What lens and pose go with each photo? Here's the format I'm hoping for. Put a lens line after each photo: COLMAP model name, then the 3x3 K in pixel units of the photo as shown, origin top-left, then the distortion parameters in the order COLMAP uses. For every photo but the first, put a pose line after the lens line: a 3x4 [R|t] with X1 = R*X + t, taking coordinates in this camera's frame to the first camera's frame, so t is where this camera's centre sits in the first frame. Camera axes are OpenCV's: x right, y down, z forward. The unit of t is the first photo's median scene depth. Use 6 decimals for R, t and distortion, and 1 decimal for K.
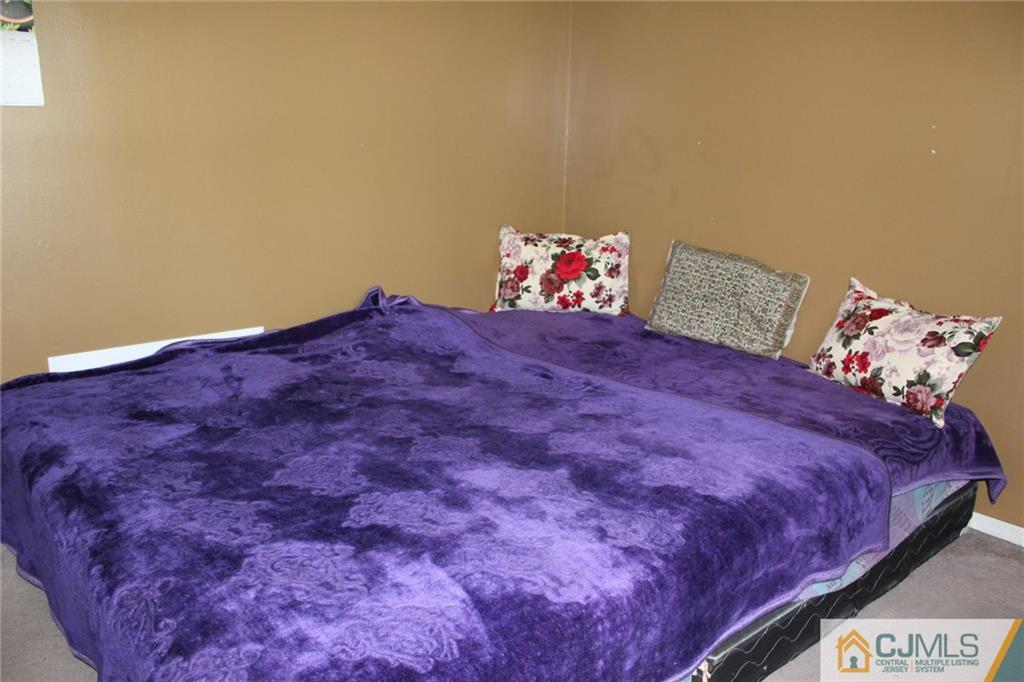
lens RADIAL K [[862.9, 0, 512.0], [0, 862.9, 341.0], [0, 0, 1]] dist [-0.161712, 0.153952]
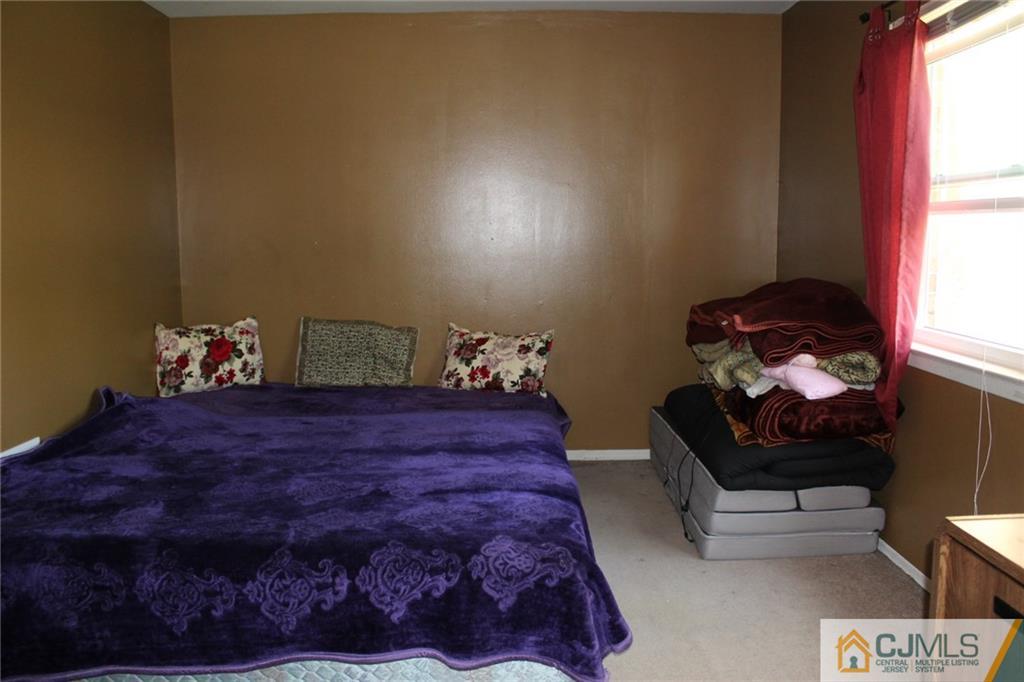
lens RADIAL K [[862.9, 0, 512.0], [0, 862.9, 341.0], [0, 0, 1]] dist [-0.161712, 0.153952]
pose [[0.655961, -0.127730, 0.743909, -0.546501], [0.204801, 0.978723, -0.012541, -0.000668], [-0.726479, 0.160580, 0.668164, -0.091394]]
